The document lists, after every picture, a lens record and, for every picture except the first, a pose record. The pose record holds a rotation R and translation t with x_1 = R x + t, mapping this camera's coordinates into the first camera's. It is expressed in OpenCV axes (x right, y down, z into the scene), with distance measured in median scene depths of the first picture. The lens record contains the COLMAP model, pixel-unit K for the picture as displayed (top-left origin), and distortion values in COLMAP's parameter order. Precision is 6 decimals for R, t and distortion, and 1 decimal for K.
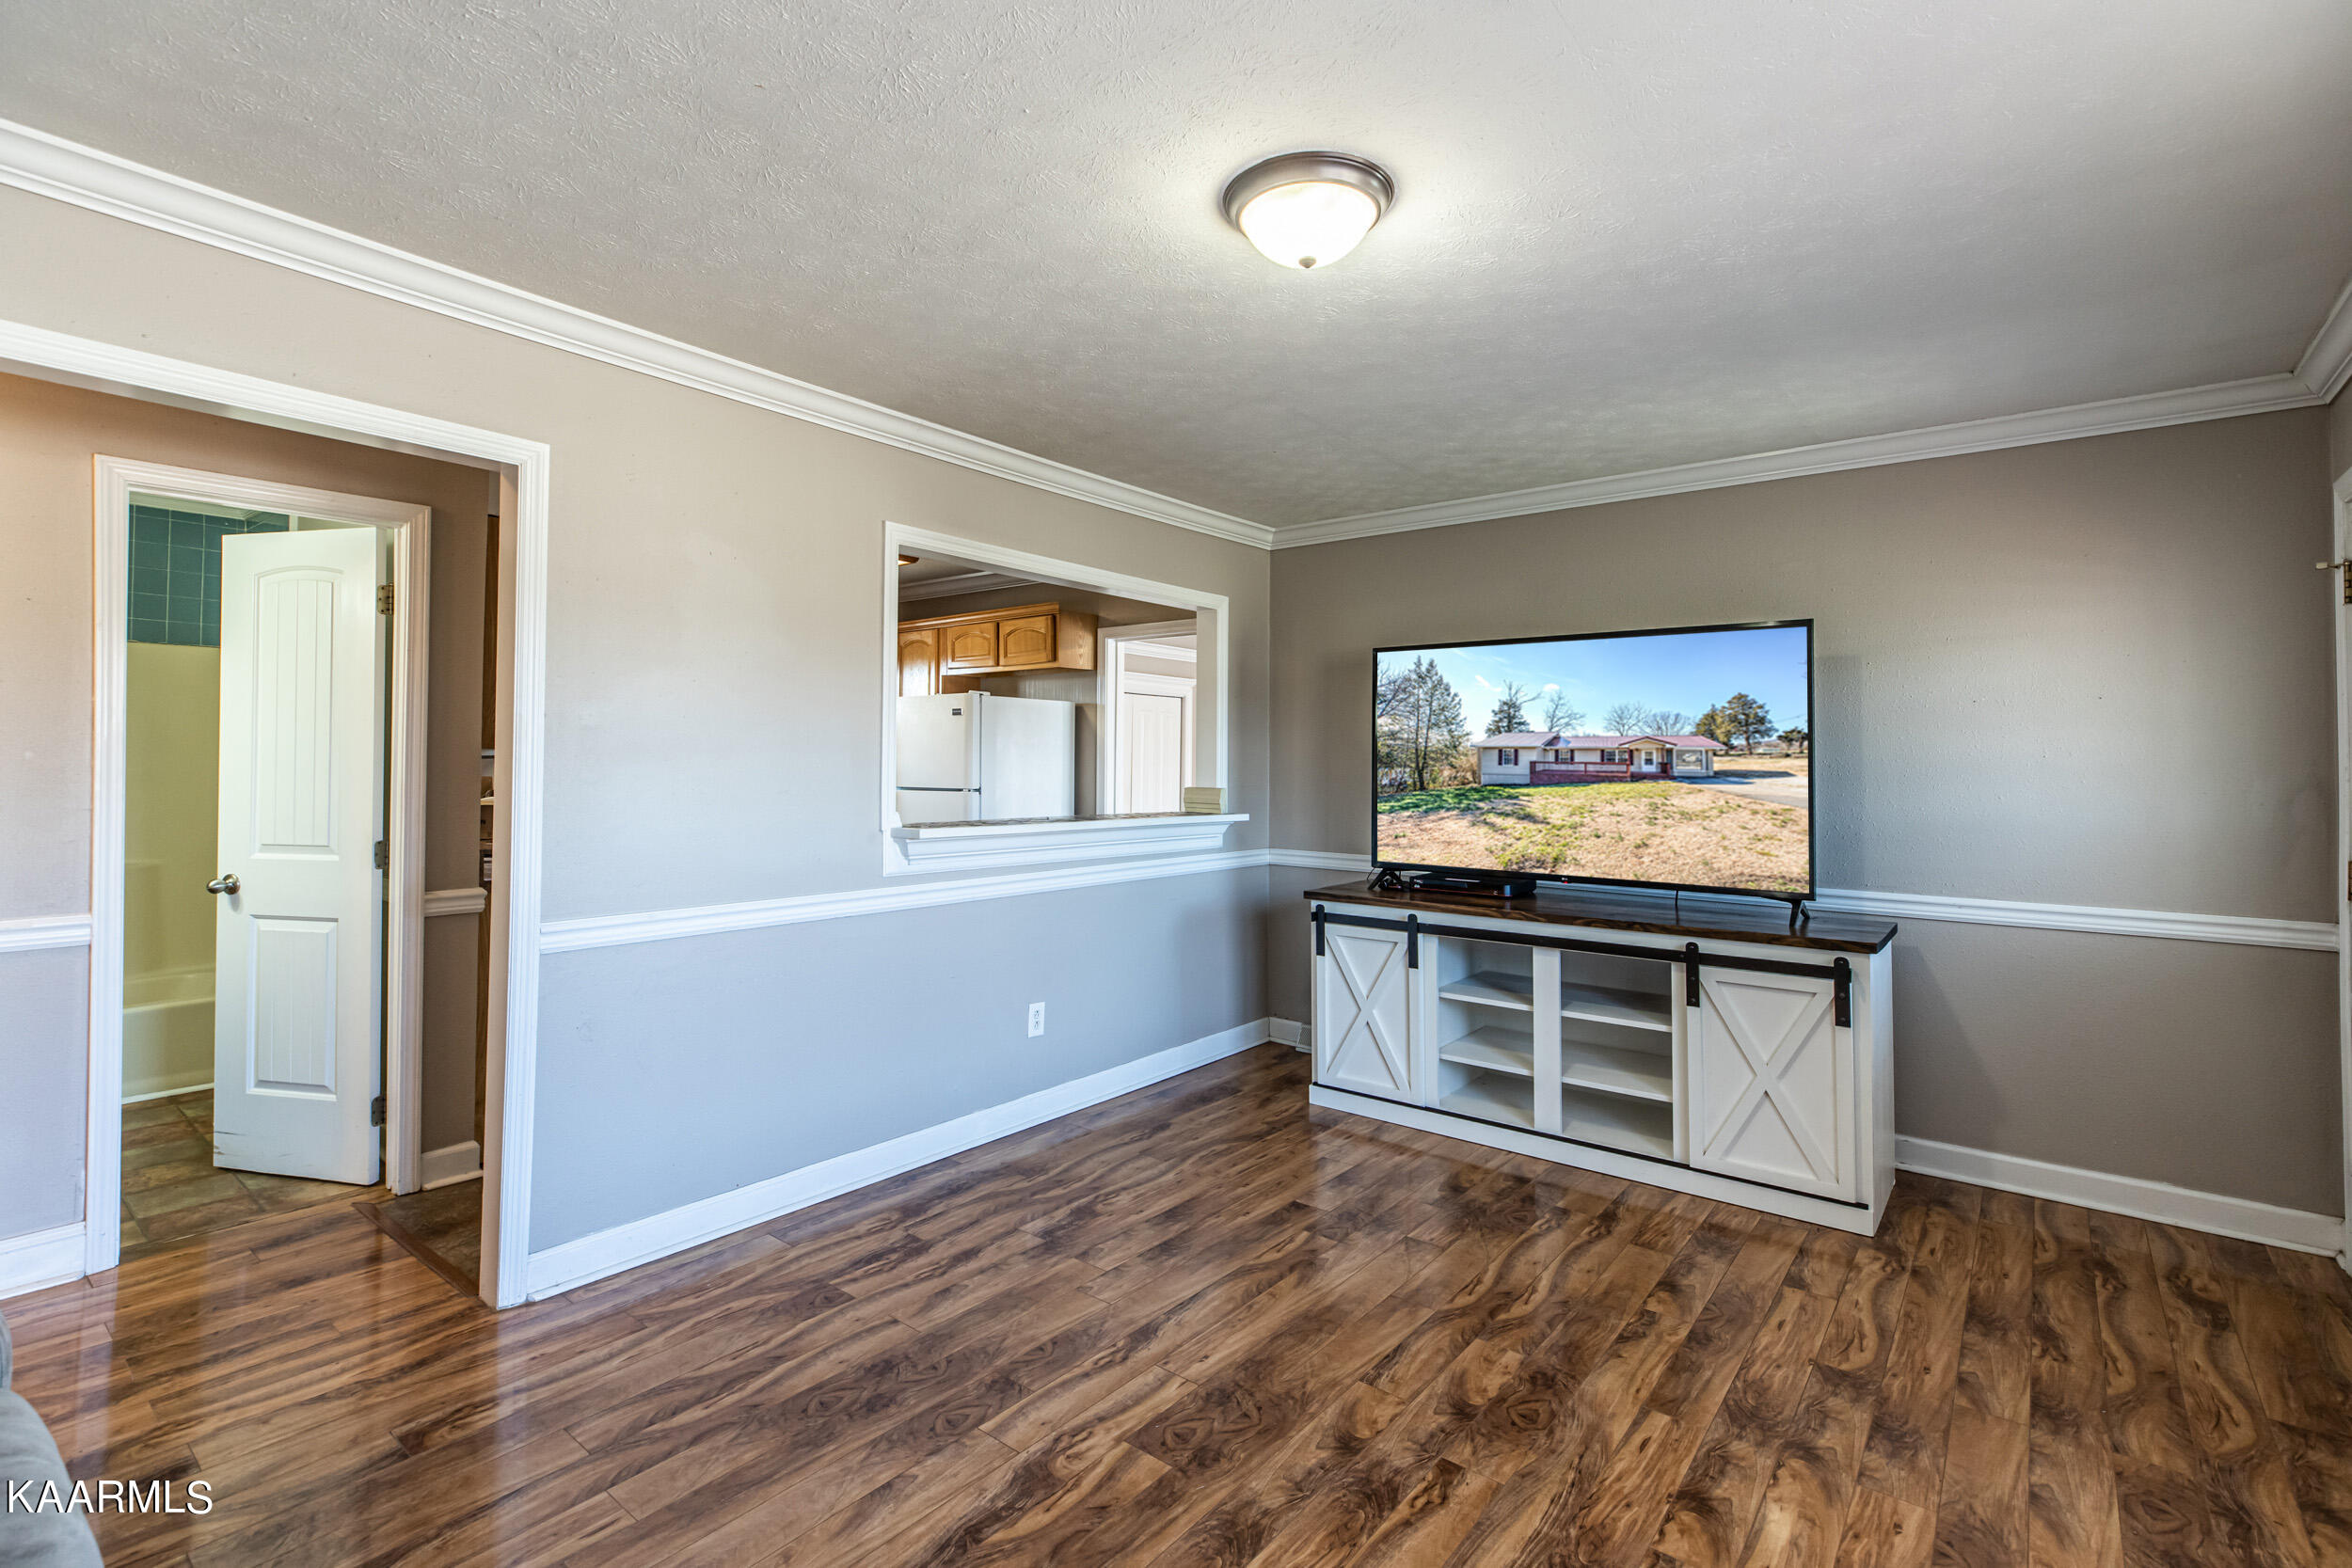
lens RADIAL K [[1099.1, 0, 1157.0], [0, 1099.1, 760.8], [0, 0, 1]] dist [0.002785, 0.001019]
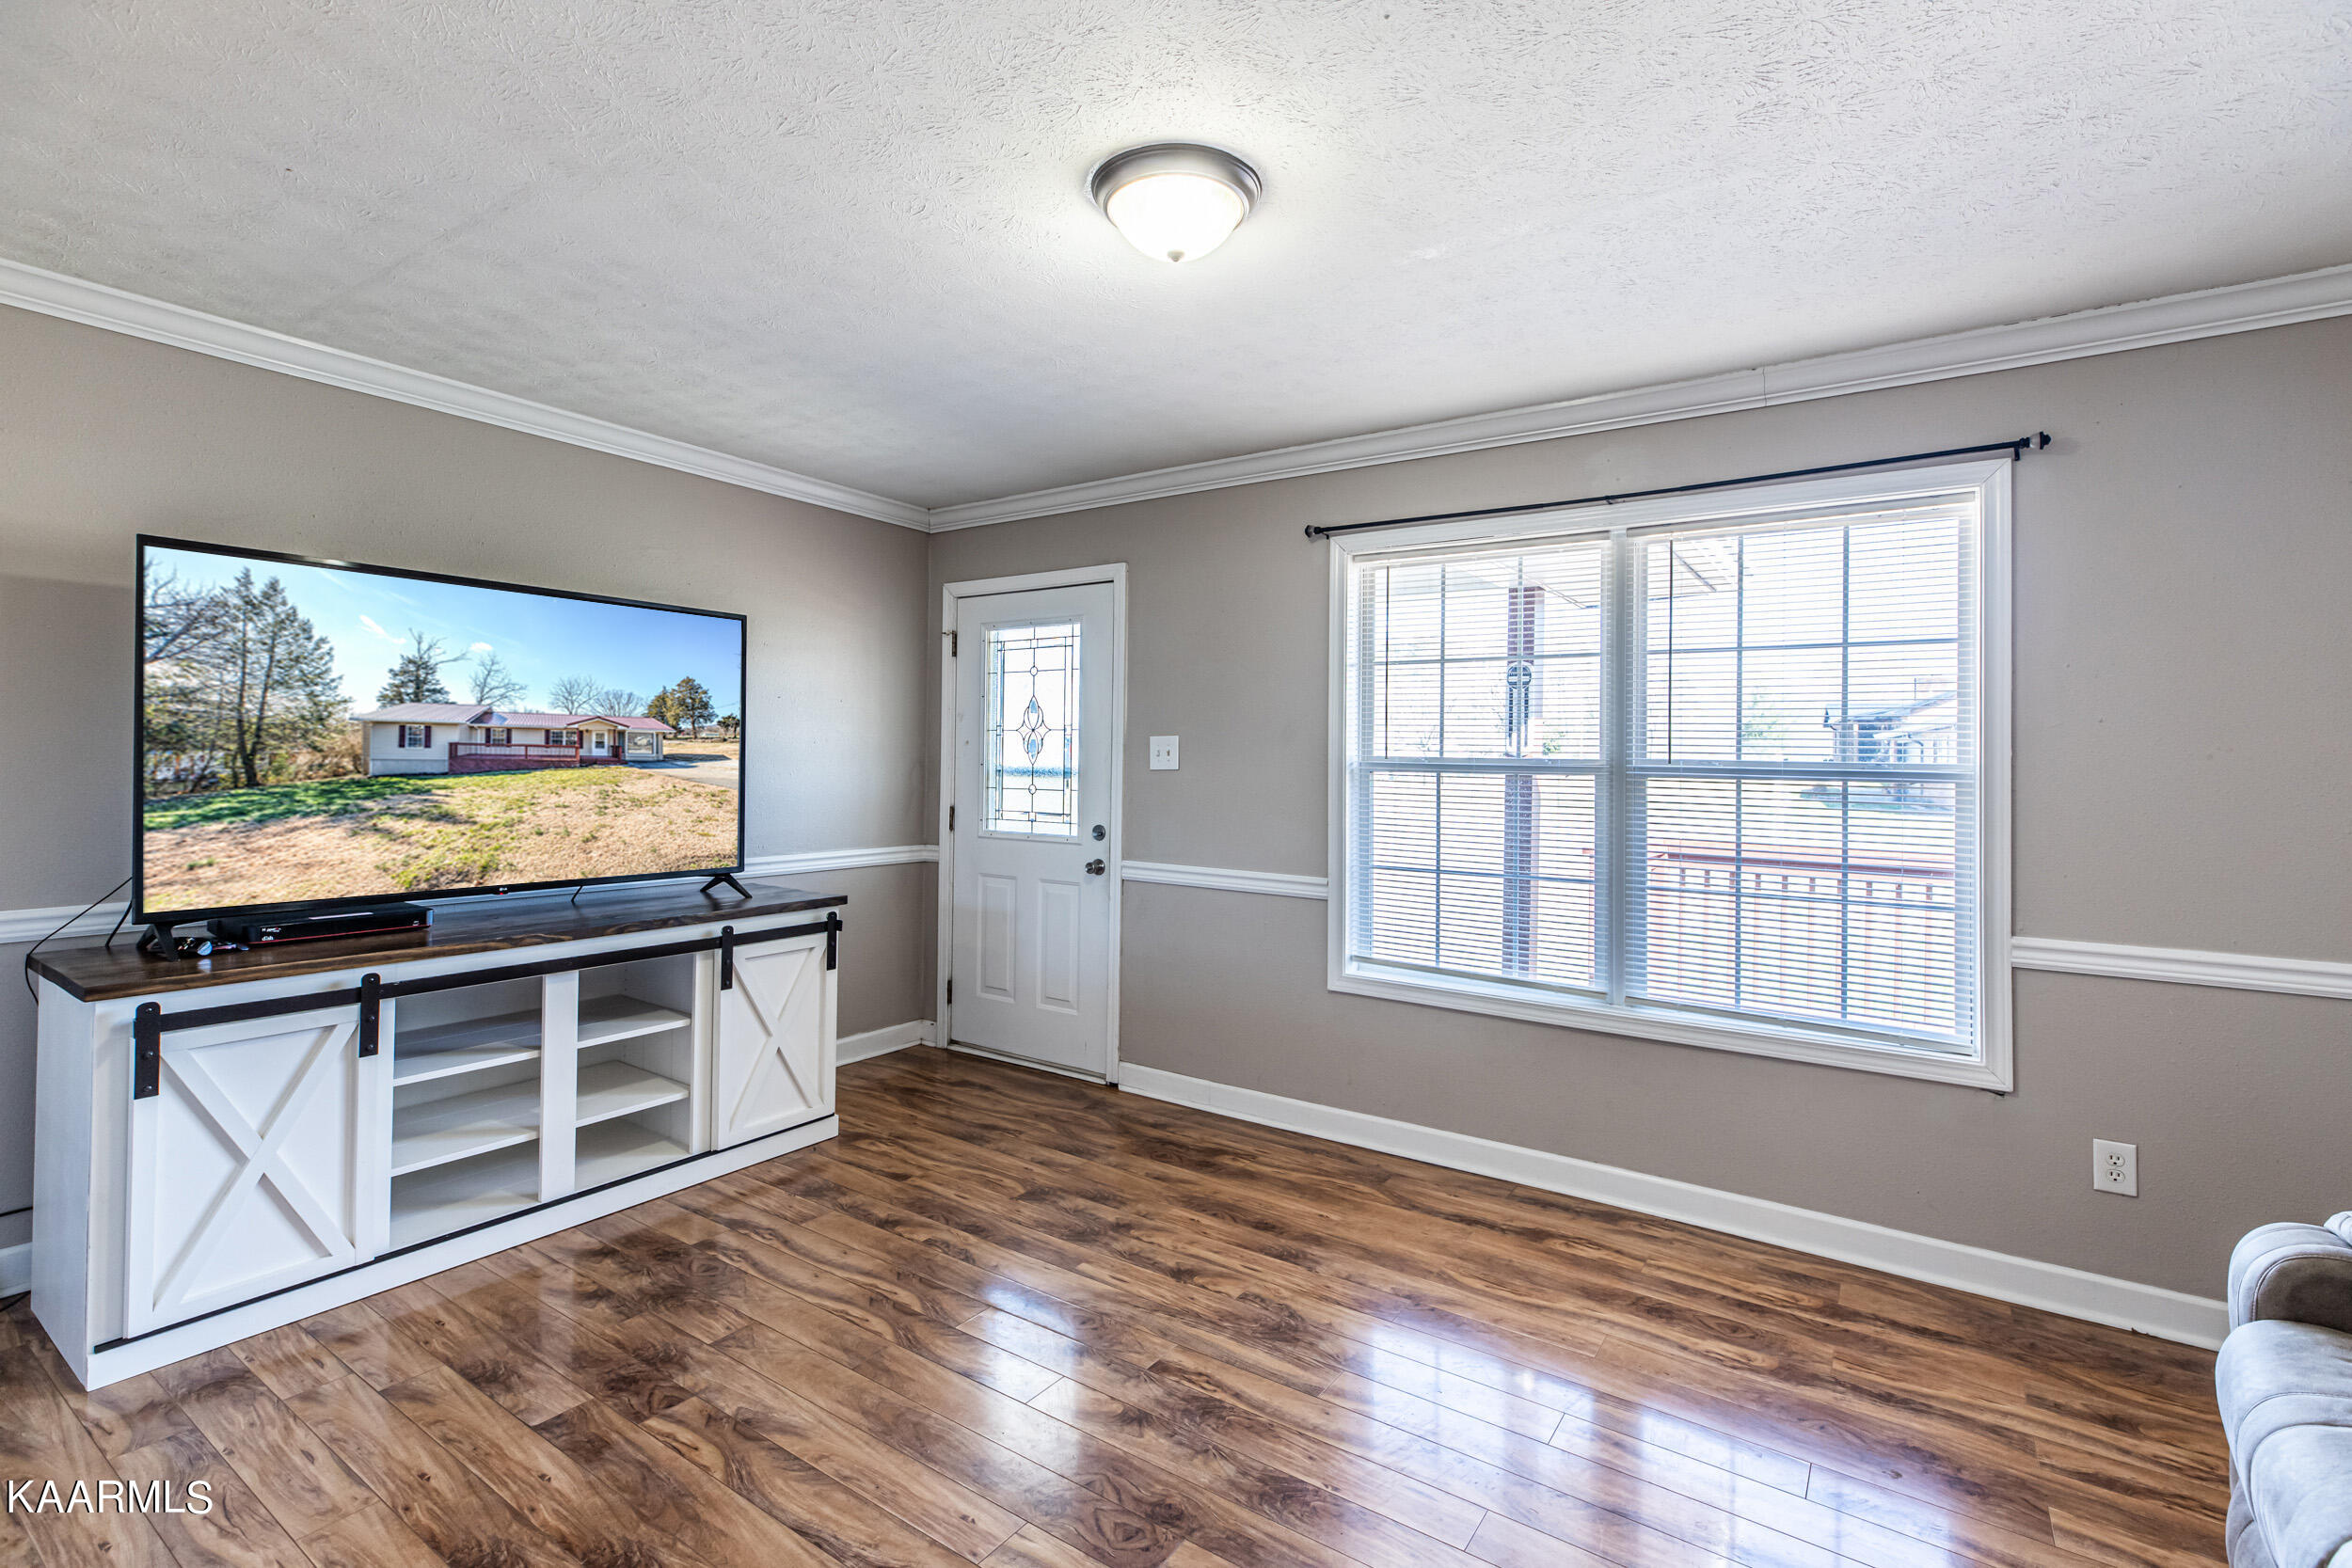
lens RADIAL K [[1099.1, 0, 1164.5], [0, 1099.1, 767.3], [0, 0, 1]] dist [0.002785, 0.001019]
pose [[-0.088233, -0.019604, 0.995907, -0.550868], [-0.016082, 0.999704, 0.018254, -0.004959], [-0.995970, -0.014406, -0.088522, 0.699324]]
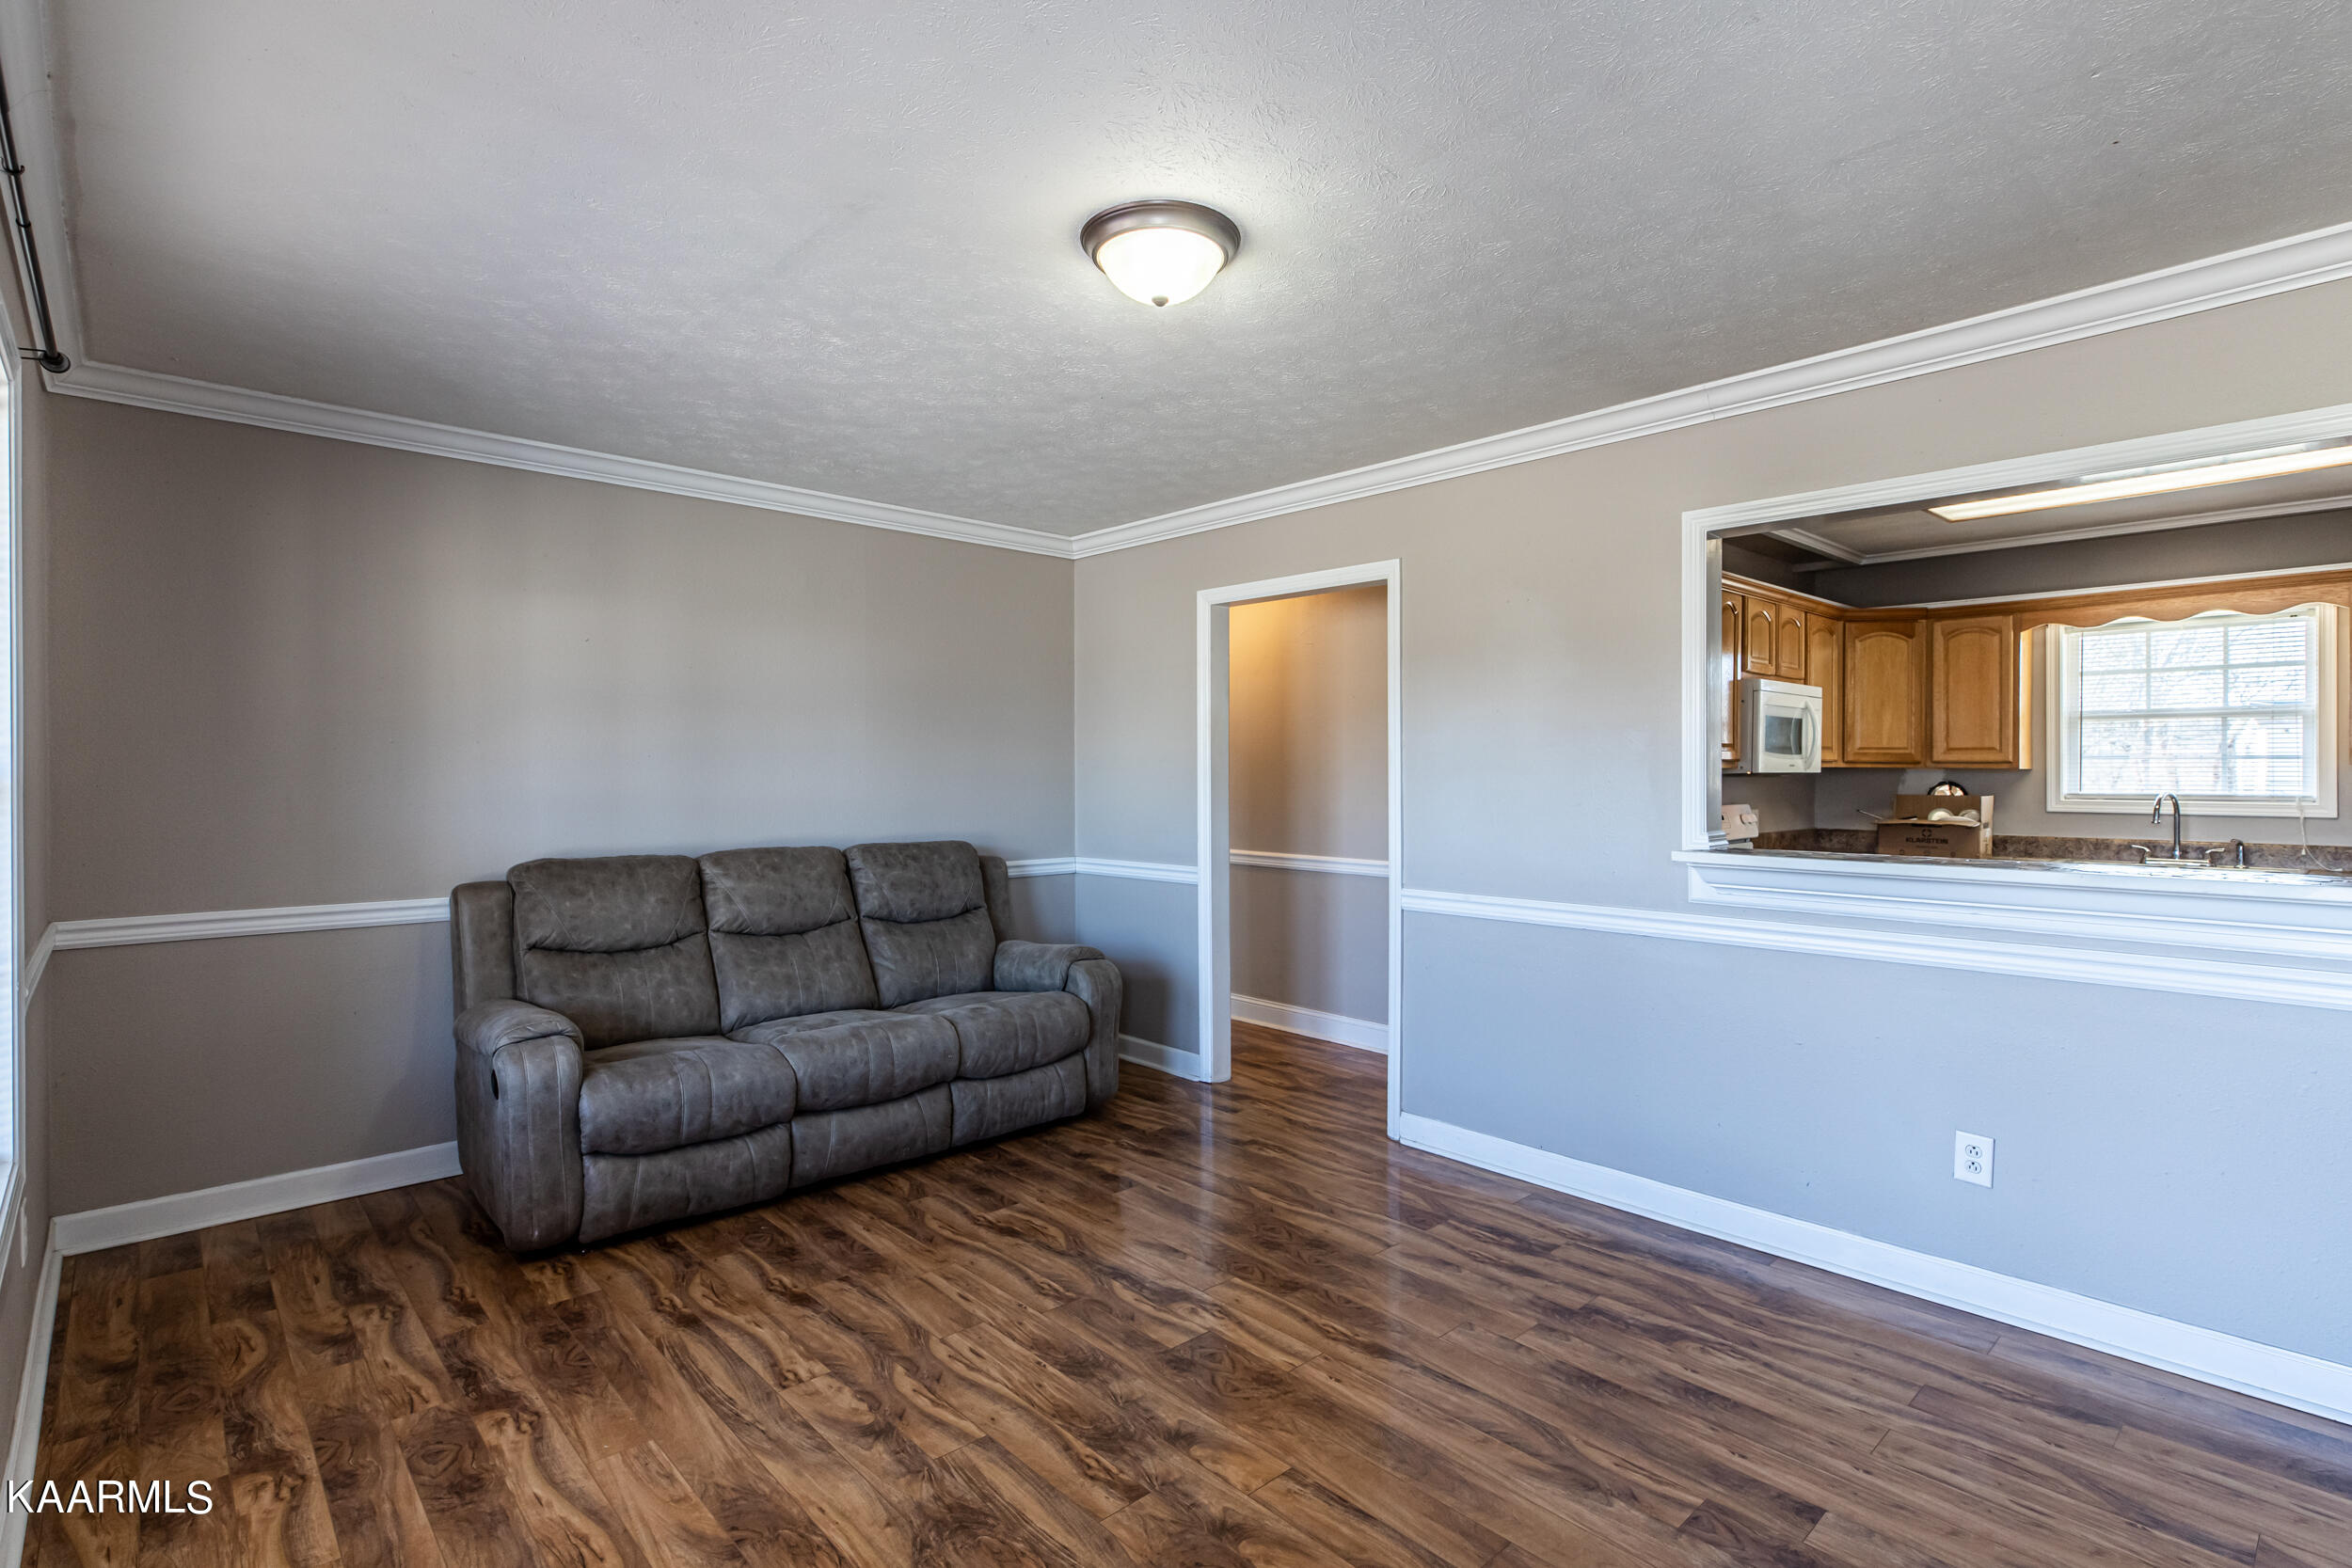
lens RADIAL K [[1099.1, 0, 1152.7], [0, 1099.1, 786.2], [0, 0, 1]] dist [0.002785, 0.001019]
pose [[-0.148984, 0.002951, -0.988835, 0.777004], [-0.003476, 0.999988, 0.003508, 0.006238], [0.988834, 0.003959, -0.148972, 0.733104]]
